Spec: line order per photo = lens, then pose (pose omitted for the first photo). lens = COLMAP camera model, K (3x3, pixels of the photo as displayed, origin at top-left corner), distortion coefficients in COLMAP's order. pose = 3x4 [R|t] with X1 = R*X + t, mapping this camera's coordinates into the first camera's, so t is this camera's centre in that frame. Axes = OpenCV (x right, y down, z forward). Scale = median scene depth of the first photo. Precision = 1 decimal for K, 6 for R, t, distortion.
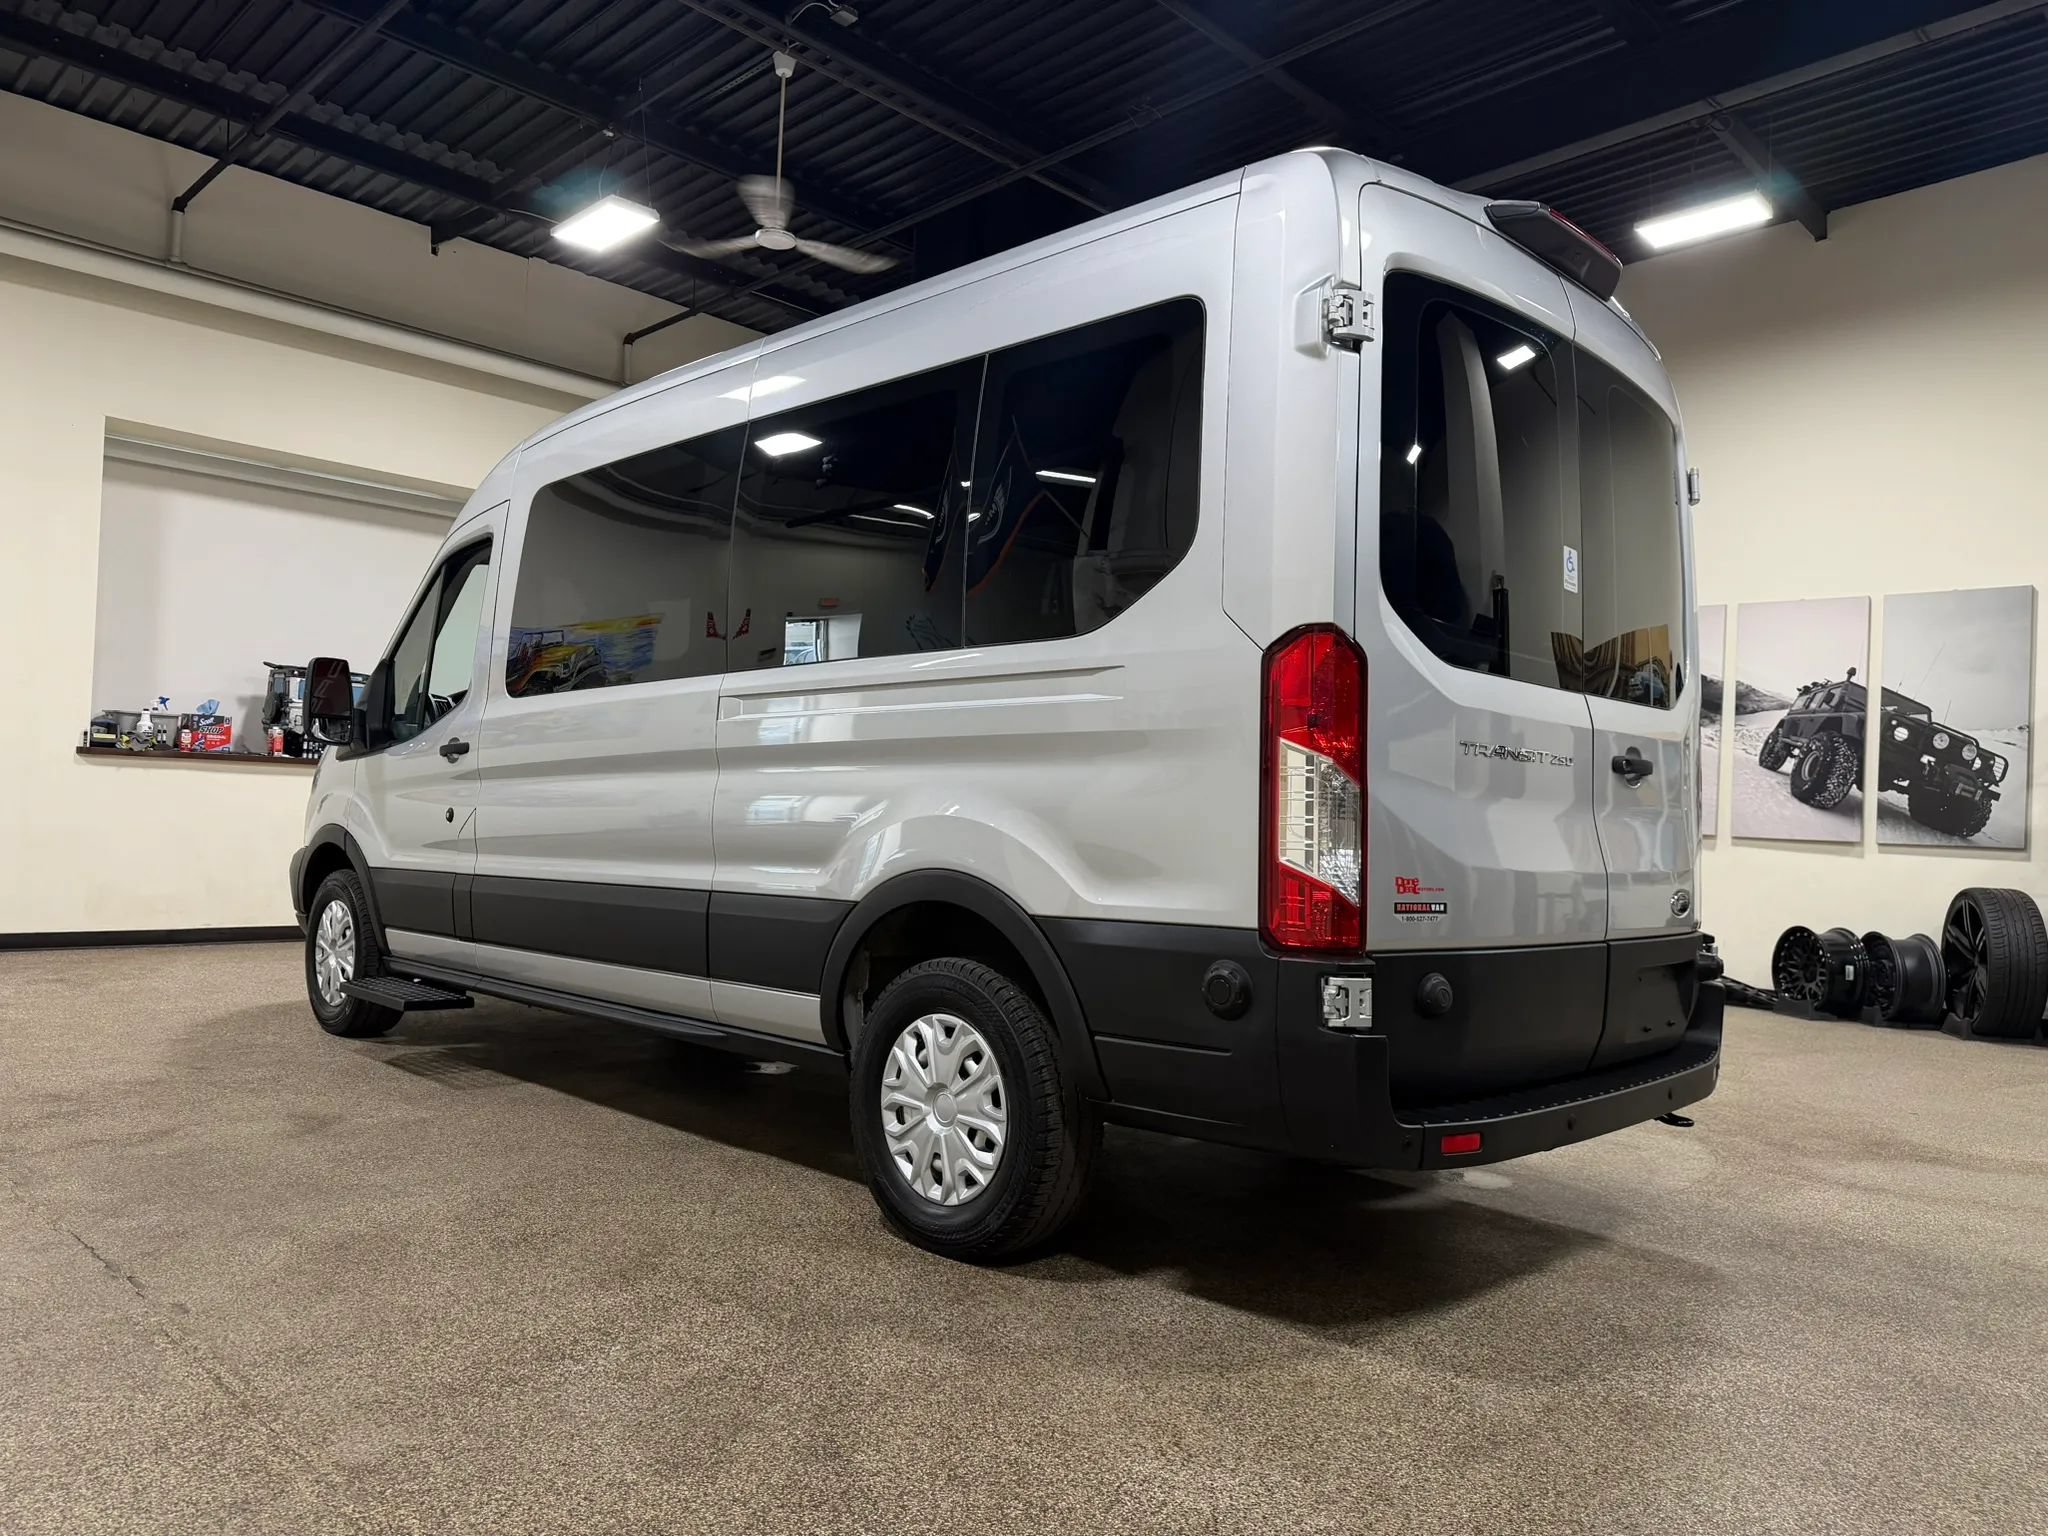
lens RADIAL K [[1441.3, 0, 1028.0], [0, 1441.3, 763.5], [0, 0, 1]] dist [0.053294, -0.078209]
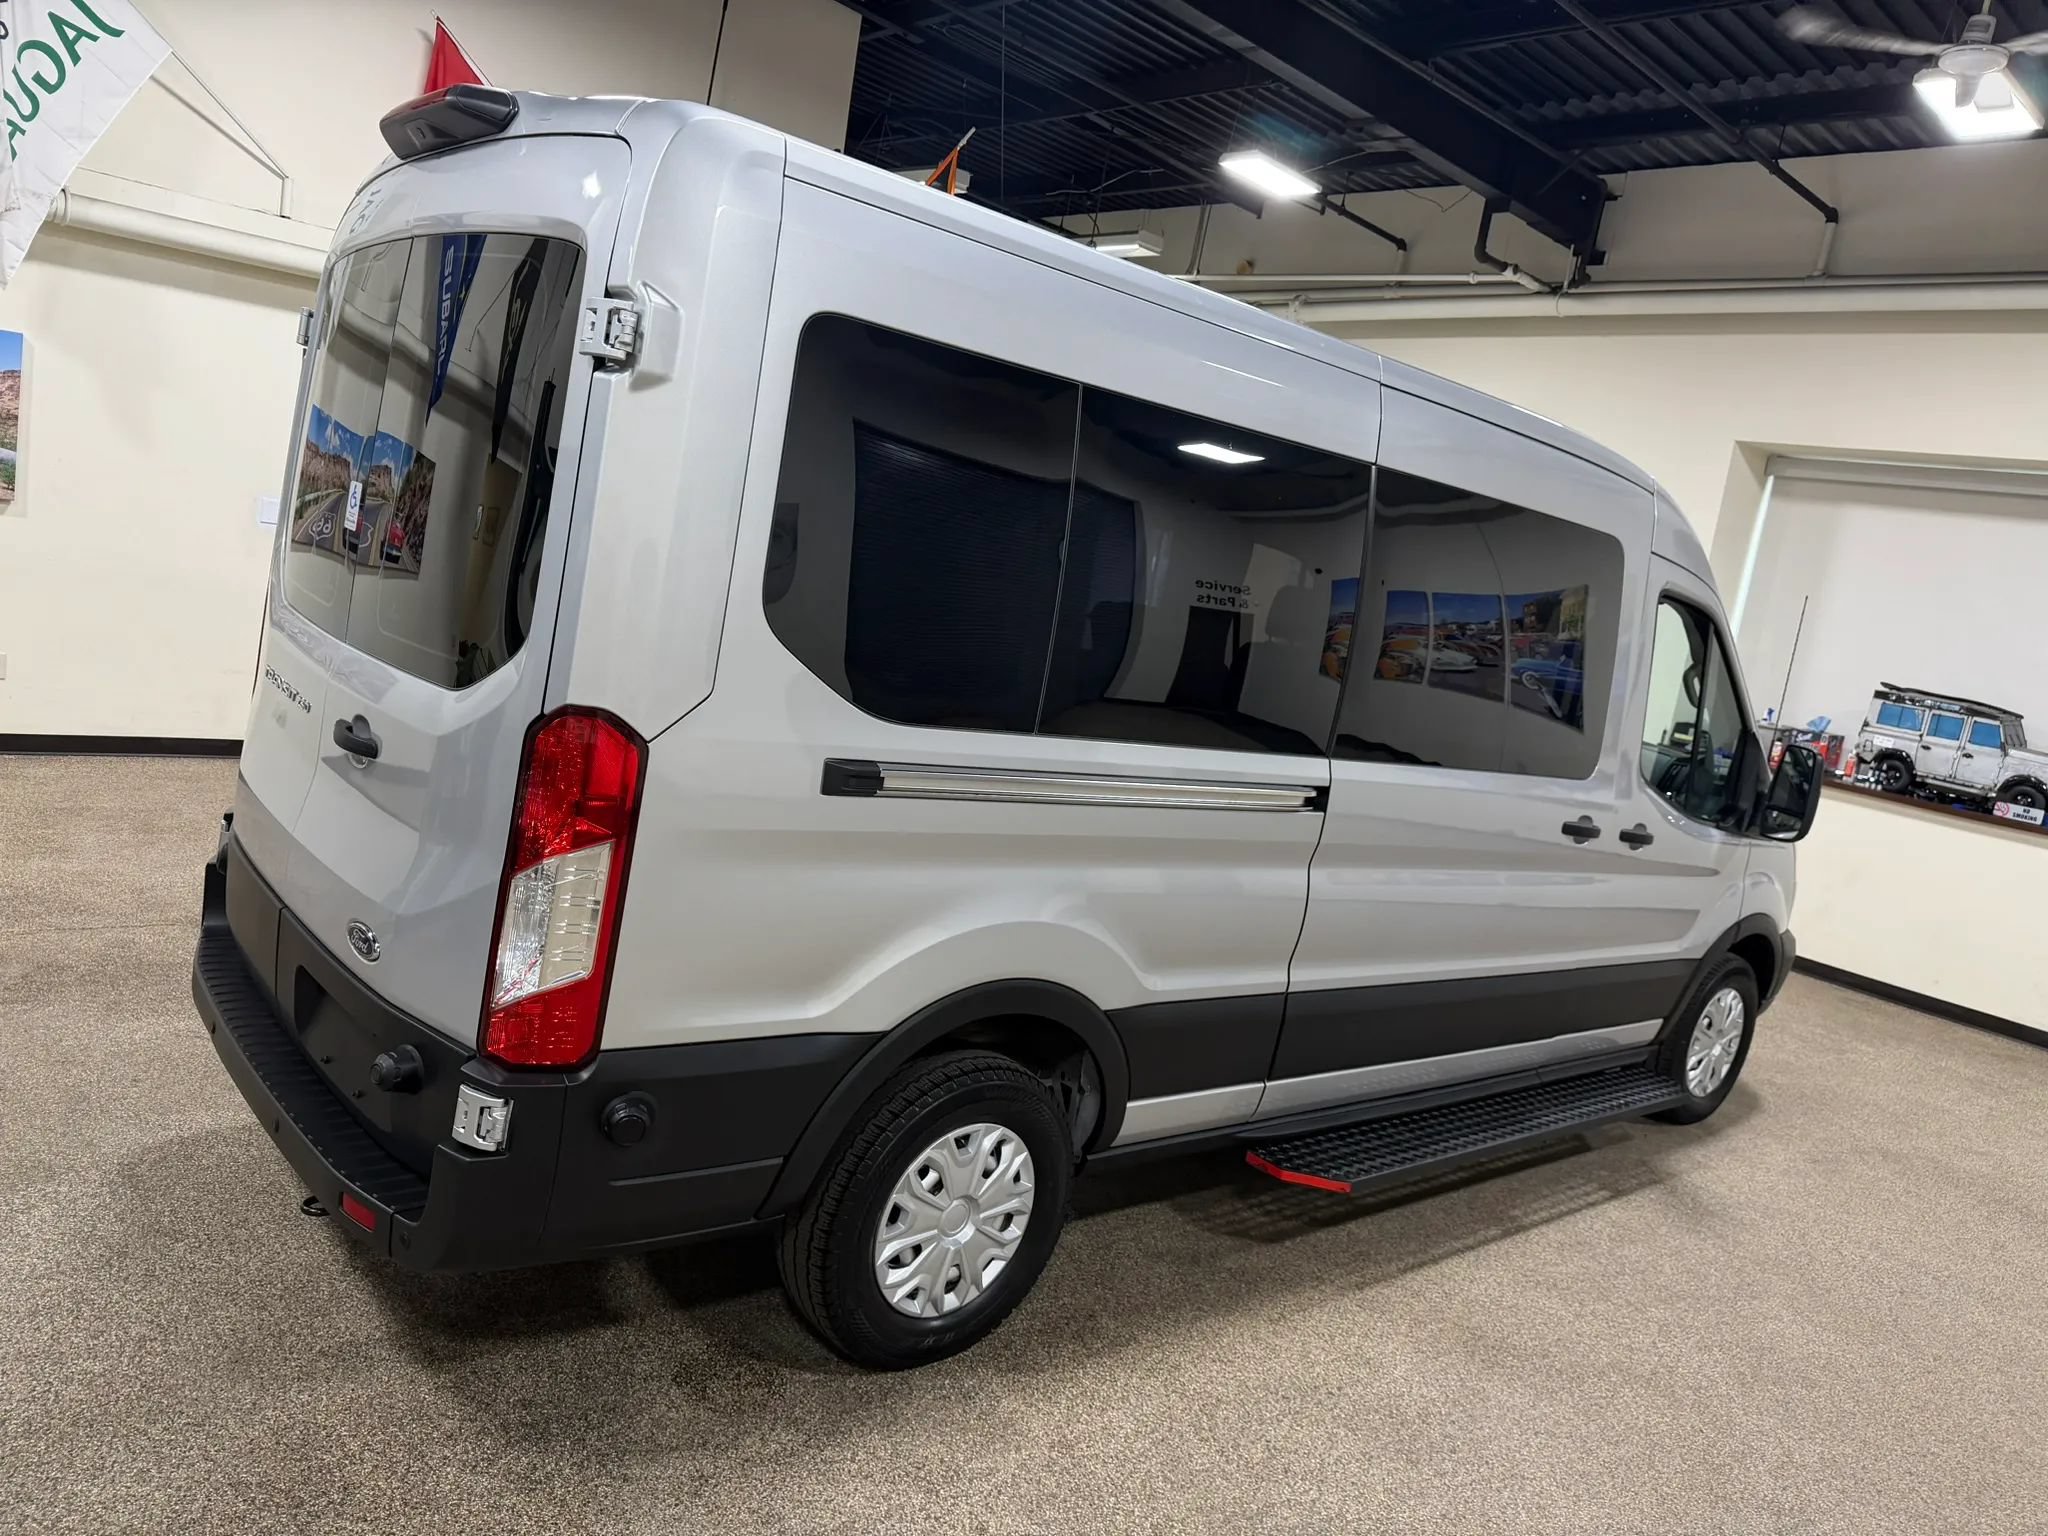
lens RADIAL K [[1454.5, 0, 1027.4], [0, 1454.5, 749.4], [0, 0, 1]] dist [0.015381, -0.021202]
pose [[-0.082088, 0.089507, -0.992598, 1.115564], [-0.136286, 0.985595, 0.100146, -0.116625], [0.987263, 0.143498, -0.068706, 1.330265]]
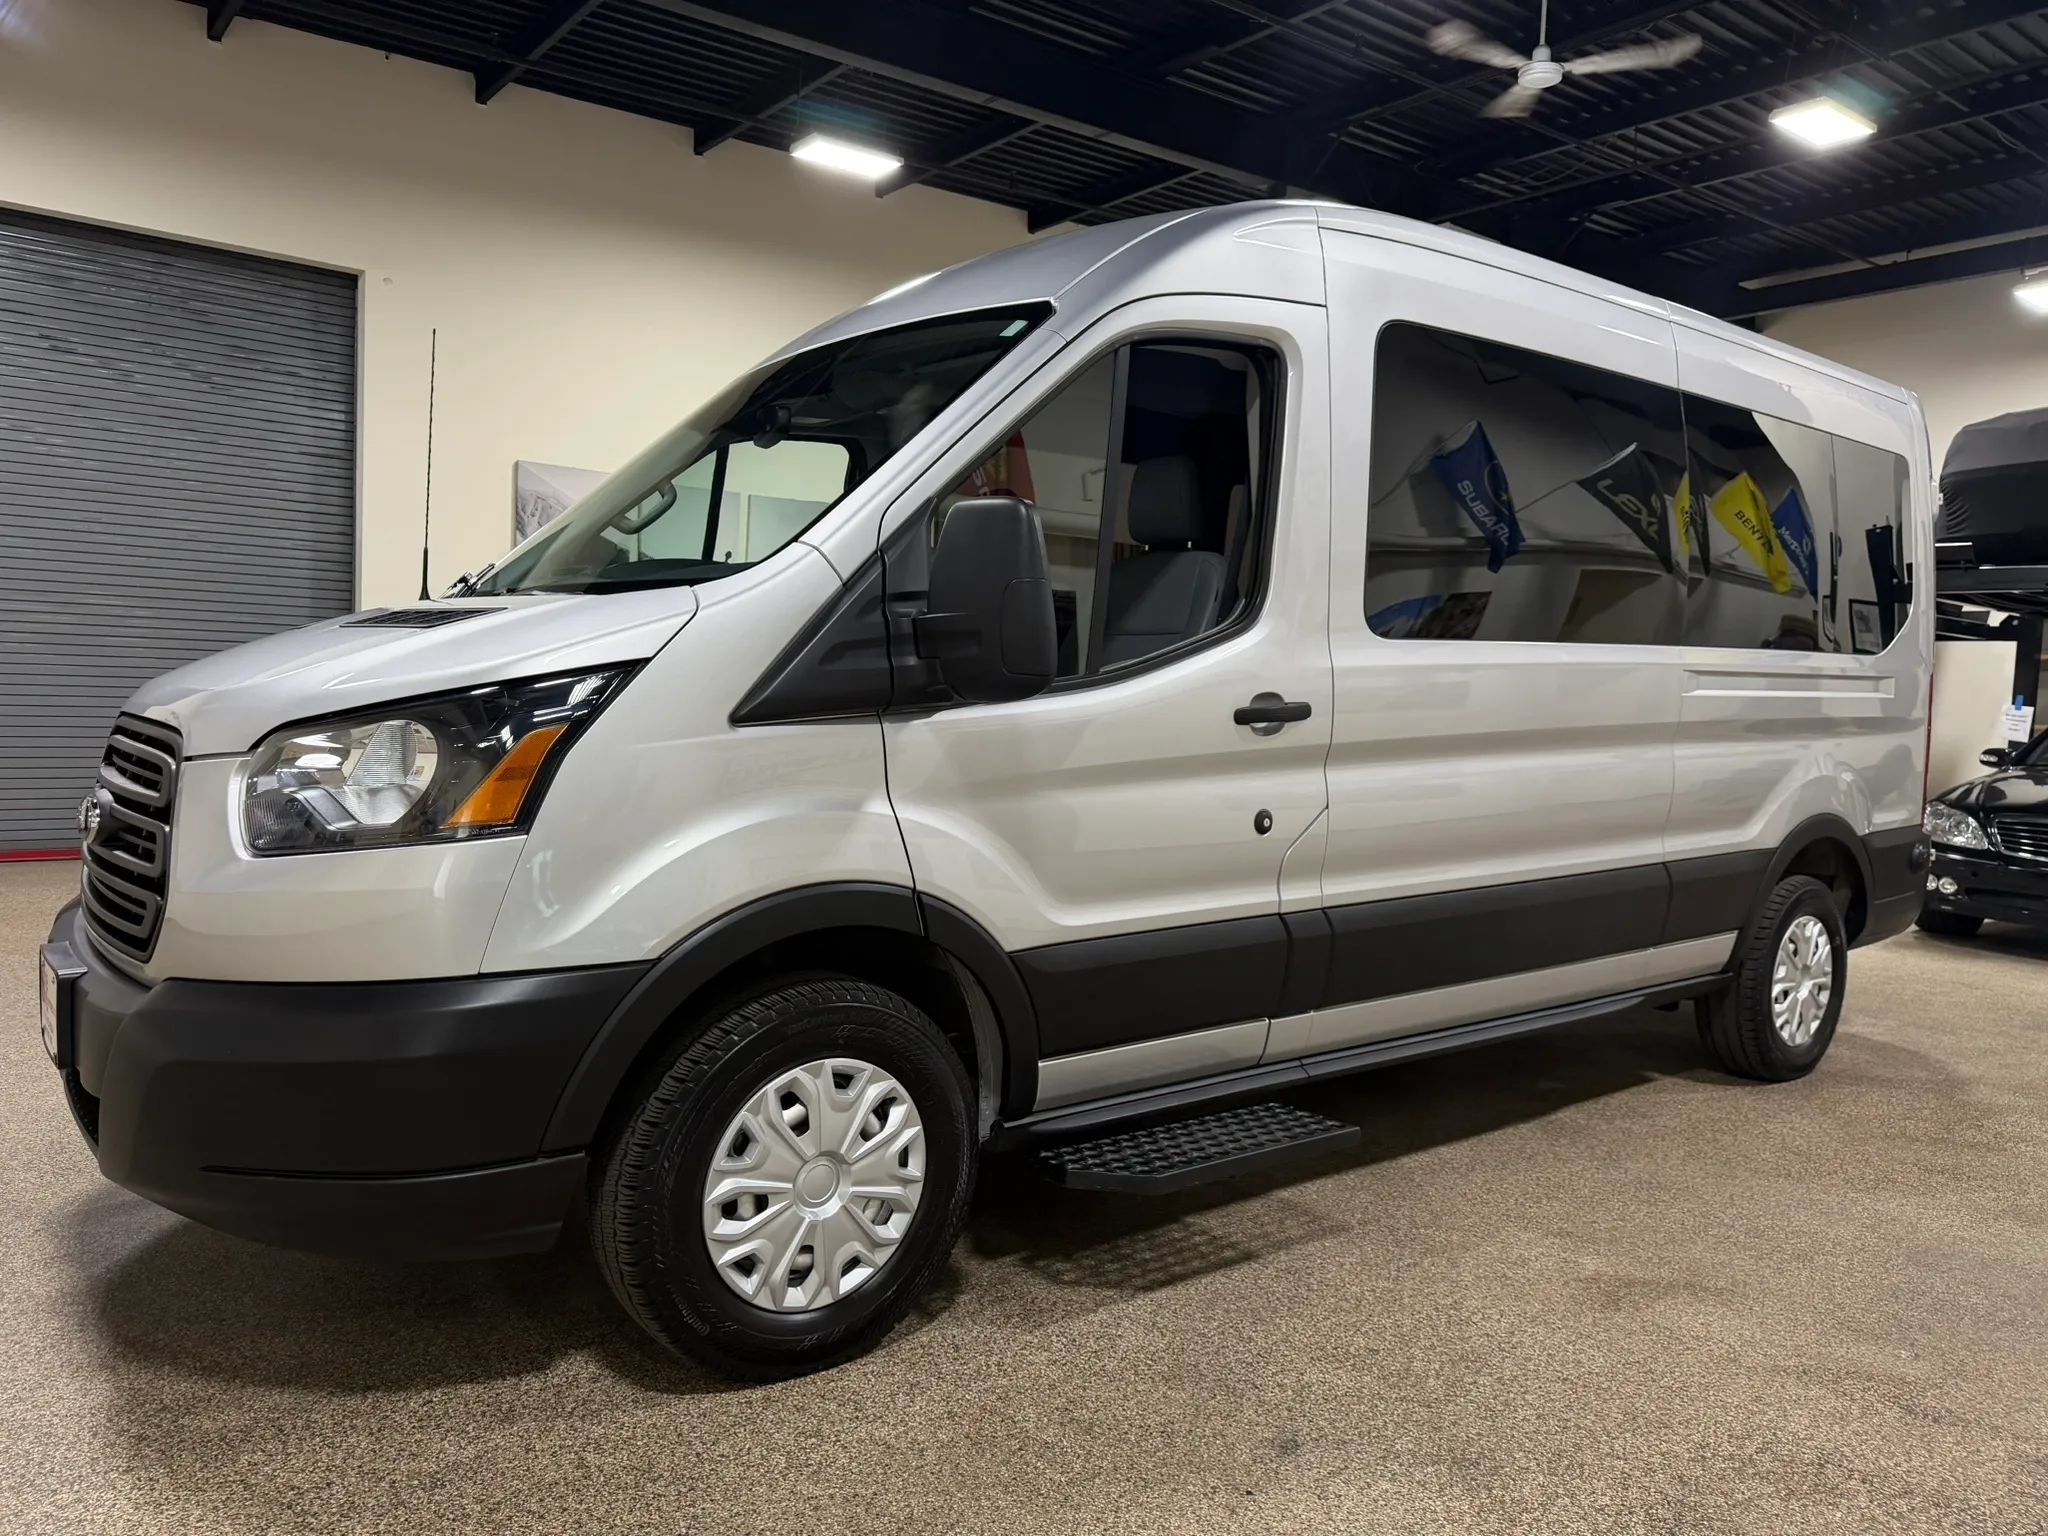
lens RADIAL K [[1457.7, 0, 1030.3], [0, 1457.7, 766.3], [0, 0, 1]] dist [0.006900, -0.005530]
pose [[0.121190, -0.091081, 0.988442, -1.402862], [-0.068905, 0.992607, 0.099914, -0.056378], [-0.990235, -0.080217, 0.114019, 1.449118]]
